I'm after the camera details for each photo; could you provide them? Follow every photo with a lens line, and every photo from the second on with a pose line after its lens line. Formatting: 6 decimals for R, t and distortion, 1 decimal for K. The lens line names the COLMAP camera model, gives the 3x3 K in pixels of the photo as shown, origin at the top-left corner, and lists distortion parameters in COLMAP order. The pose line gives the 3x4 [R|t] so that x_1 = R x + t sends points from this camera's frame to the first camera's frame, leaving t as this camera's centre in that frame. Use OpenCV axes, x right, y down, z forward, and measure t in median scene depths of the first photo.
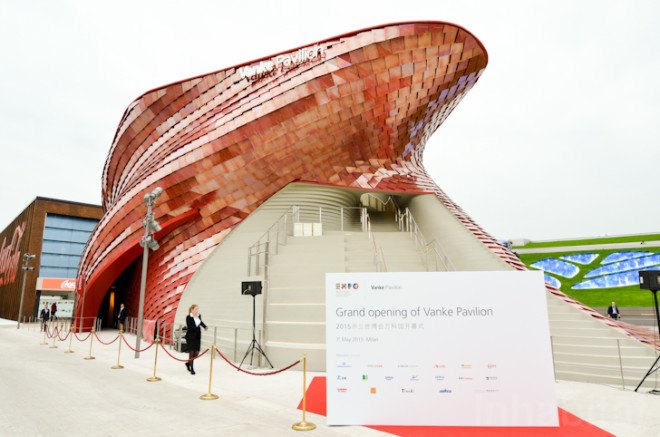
lens RADIAL K [[404.6, 0, 330.0], [0, 404.6, 218.5], [0, 0, 1]] dist [-0.036123, 0.000581]
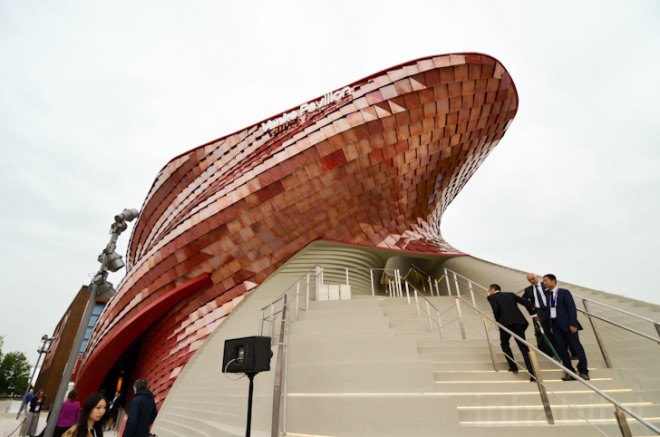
lens RADIAL K [[307.8, 0, 330.0], [0, 307.8, 218.5], [0, 0, 1]] dist [-0.018125, -0.000153]
pose [[0.999817, -0.015271, -0.011539, -0.053094], [0.011173, 0.955149, -0.295914, 0.068744], [0.015541, 0.295731, 0.955145, 0.342189]]
